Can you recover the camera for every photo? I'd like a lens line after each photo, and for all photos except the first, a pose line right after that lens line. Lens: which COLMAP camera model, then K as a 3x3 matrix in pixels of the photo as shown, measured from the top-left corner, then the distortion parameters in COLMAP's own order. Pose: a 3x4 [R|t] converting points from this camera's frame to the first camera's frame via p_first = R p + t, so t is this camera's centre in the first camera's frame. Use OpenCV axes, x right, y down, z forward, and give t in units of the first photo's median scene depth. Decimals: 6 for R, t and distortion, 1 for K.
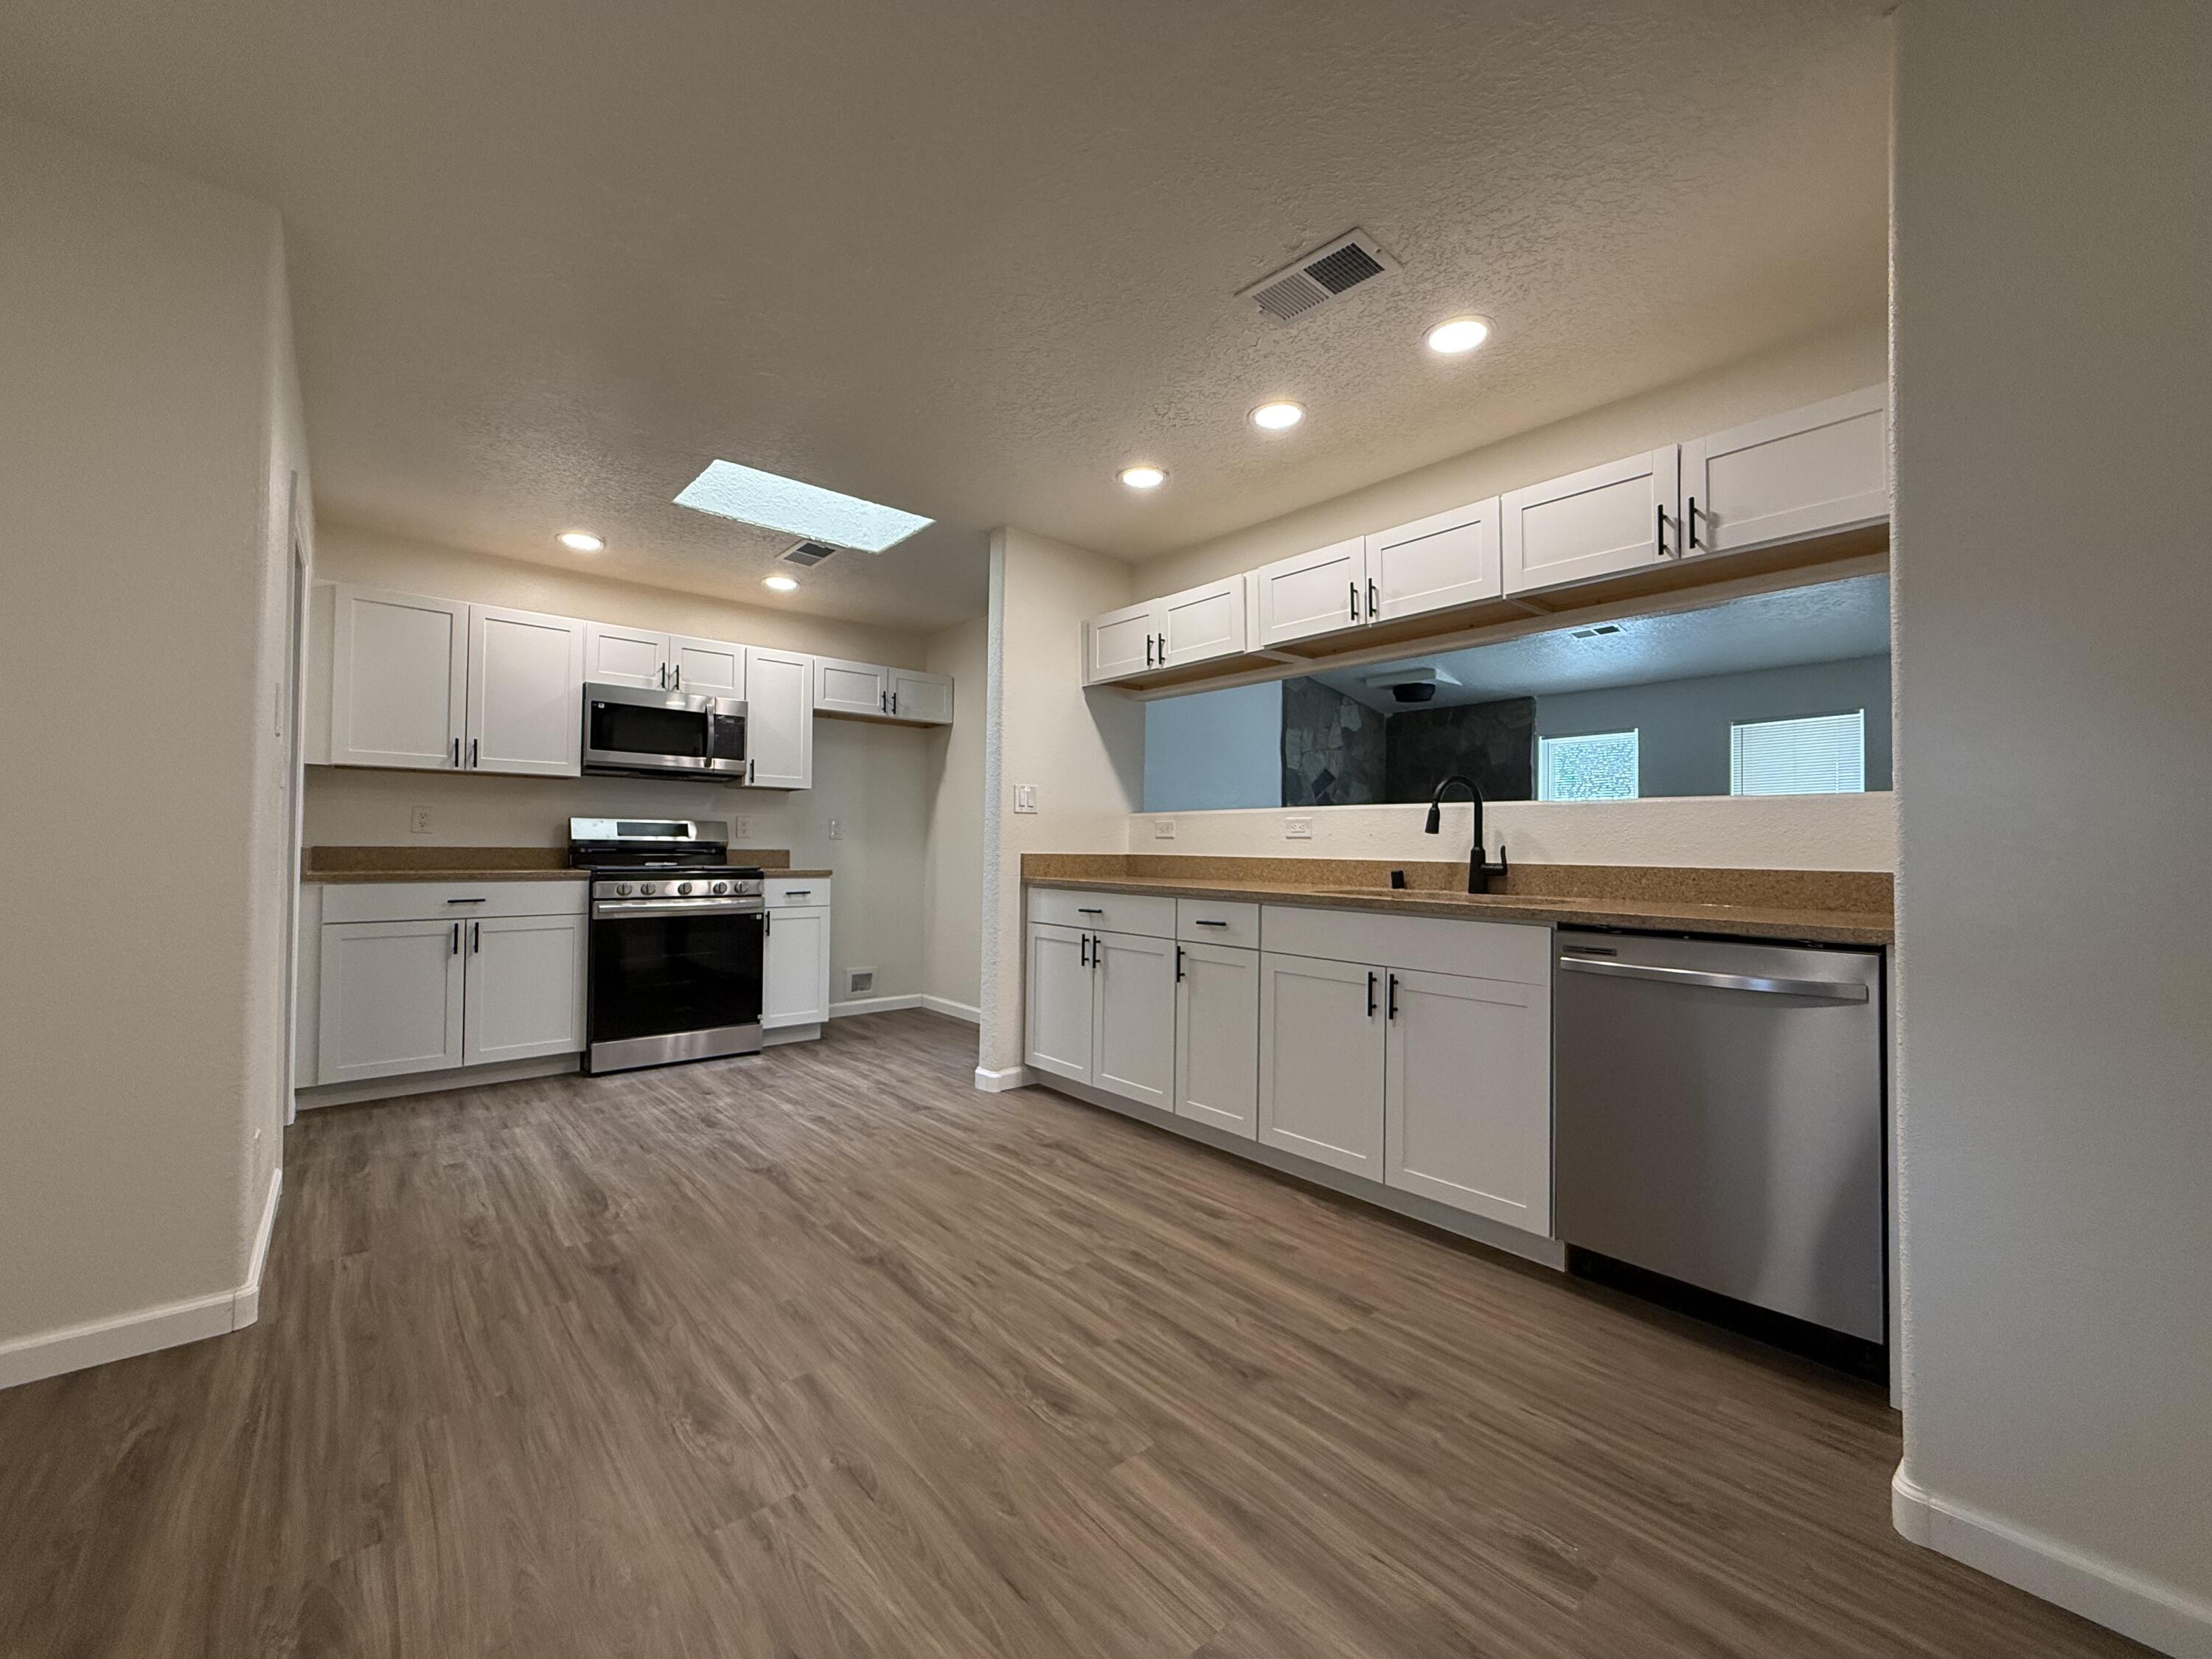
lens RADIAL K [[873.0, 0, 1093.7], [0, 873.0, 840.4], [0, 0, 1]] dist [-0.000960, -0.000156]
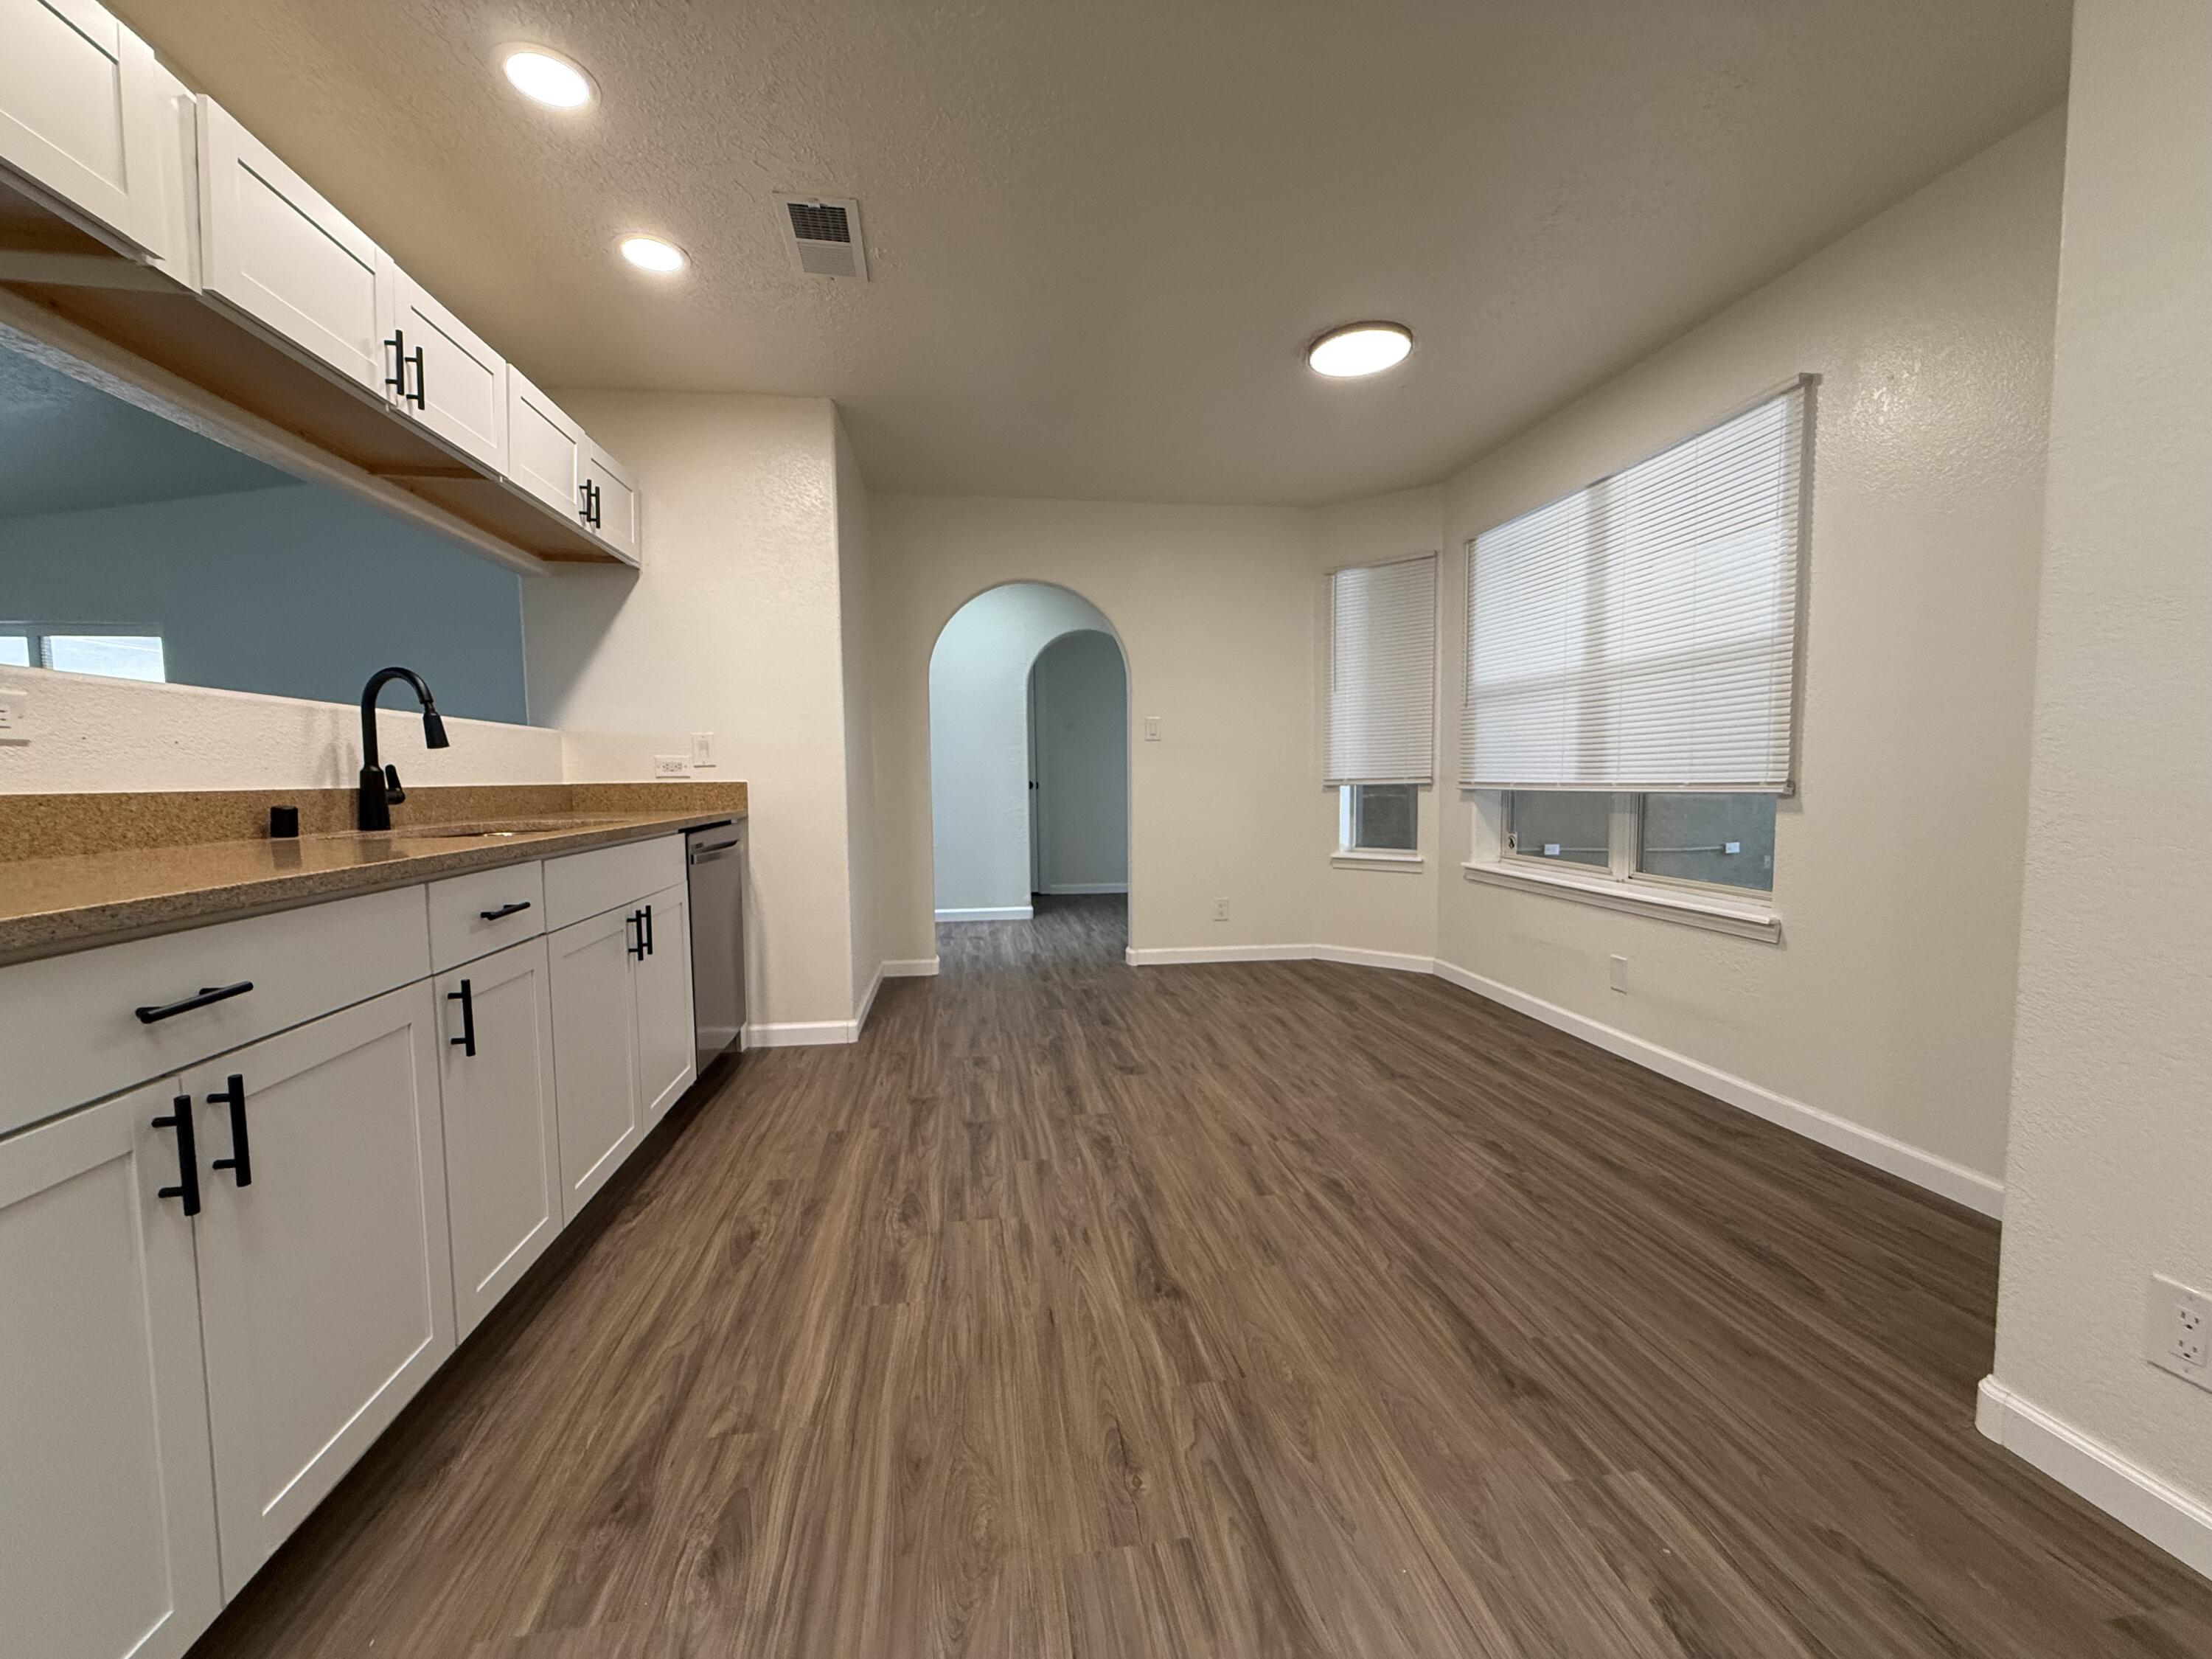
lens RADIAL K [[884.1, 0, 1100.7], [0, 884.1, 832.3], [0, 0, 1]] dist [0.000016, 0.000298]
pose [[-0.850570, -0.039250, 0.524396, -0.640758], [-0.005946, 0.997865, 0.065045, 0.014292], [-0.525829, 0.052207, -0.848987, 1.790430]]
